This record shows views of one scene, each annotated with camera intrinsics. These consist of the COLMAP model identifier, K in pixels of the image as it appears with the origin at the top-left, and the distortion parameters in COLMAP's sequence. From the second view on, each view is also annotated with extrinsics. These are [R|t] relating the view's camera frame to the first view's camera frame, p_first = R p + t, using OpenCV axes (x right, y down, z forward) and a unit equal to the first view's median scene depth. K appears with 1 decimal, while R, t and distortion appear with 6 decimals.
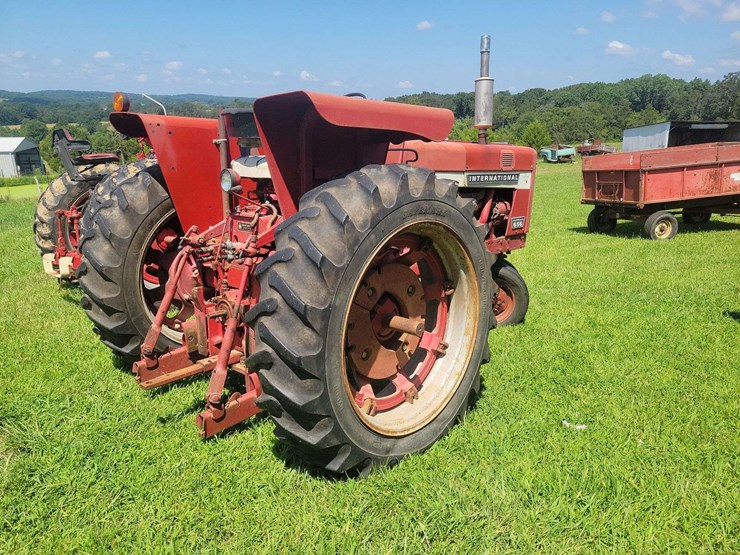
lens RADIAL K [[556.4, 0, 372.7], [0, 556.4, 288.9], [0, 0, 1]] dist [0.036457, -0.001765]
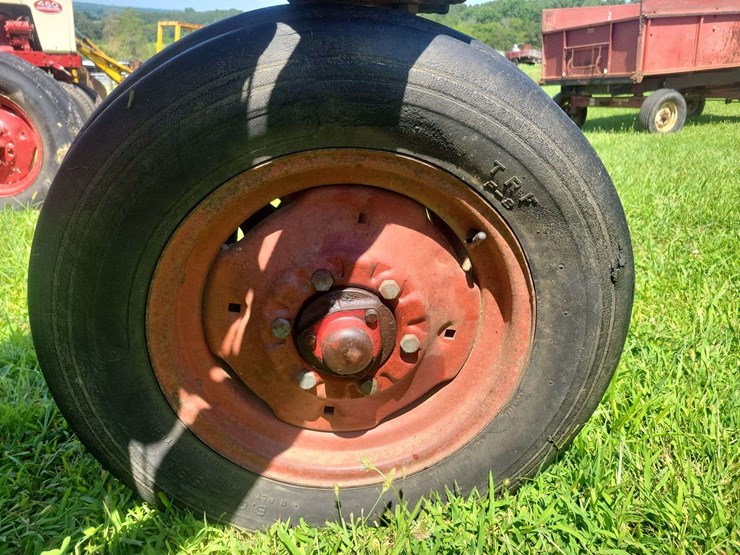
lens RADIAL K [[570.7, 0, 370.0], [0, 570.7, 277.5], [0, 0, 1]] dist [0.003626, 0.005717]
pose [[0.991245, -0.044152, 0.124435, 0.213926], [0.031012, 0.993923, 0.105620, -0.005336], [-0.128342, -0.100837, 0.986590, 0.926928]]
